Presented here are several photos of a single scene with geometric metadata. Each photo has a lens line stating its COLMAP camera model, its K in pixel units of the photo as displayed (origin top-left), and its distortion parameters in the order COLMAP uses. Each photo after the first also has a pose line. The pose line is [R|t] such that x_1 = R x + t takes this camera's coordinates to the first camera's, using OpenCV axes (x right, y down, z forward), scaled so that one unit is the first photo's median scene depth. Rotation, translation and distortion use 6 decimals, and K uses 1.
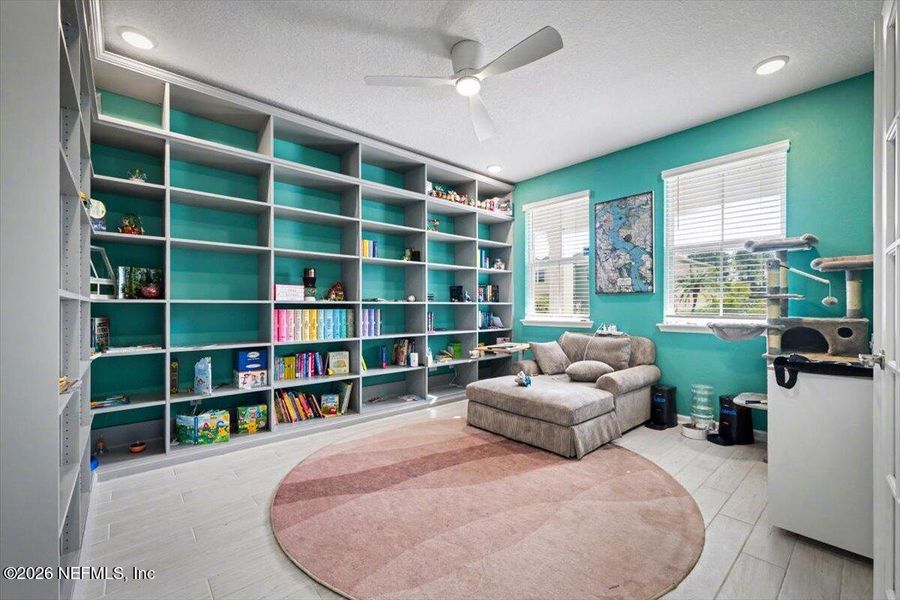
lens RADIAL K [[369.1, 0, 452.8], [0, 369.1, 303.0], [0, 0, 1]] dist [-0.000550, -0.000116]
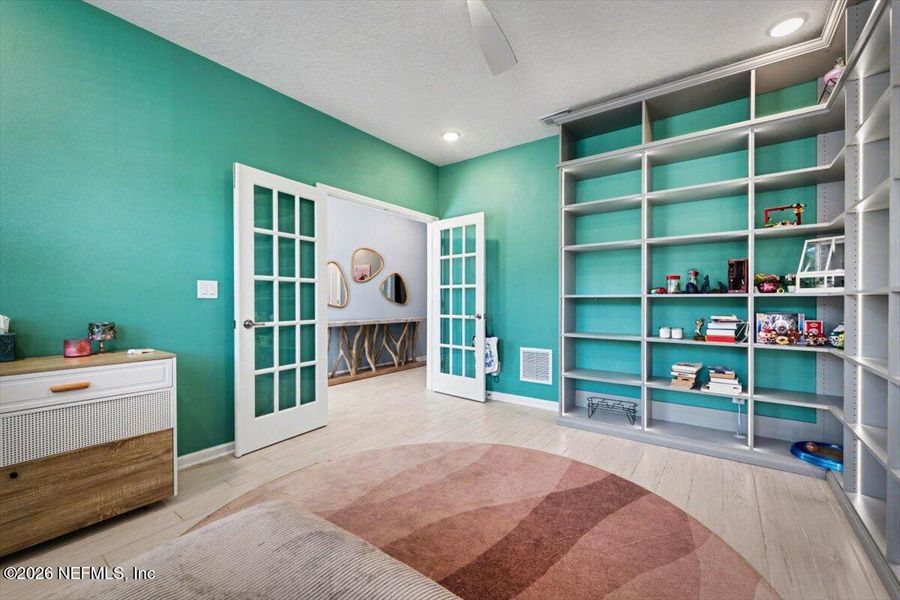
lens RADIAL K [[369.1, 0, 452.8], [0, 369.1, 303.0], [0, 0, 1]] dist [-0.000550, -0.000116]
pose [[-0.977297, 0.001690, -0.211870, 0.227429], [0.000775, 0.999990, 0.004402, -0.001145], [0.211875, 0.004138, -0.977288, 1.778054]]
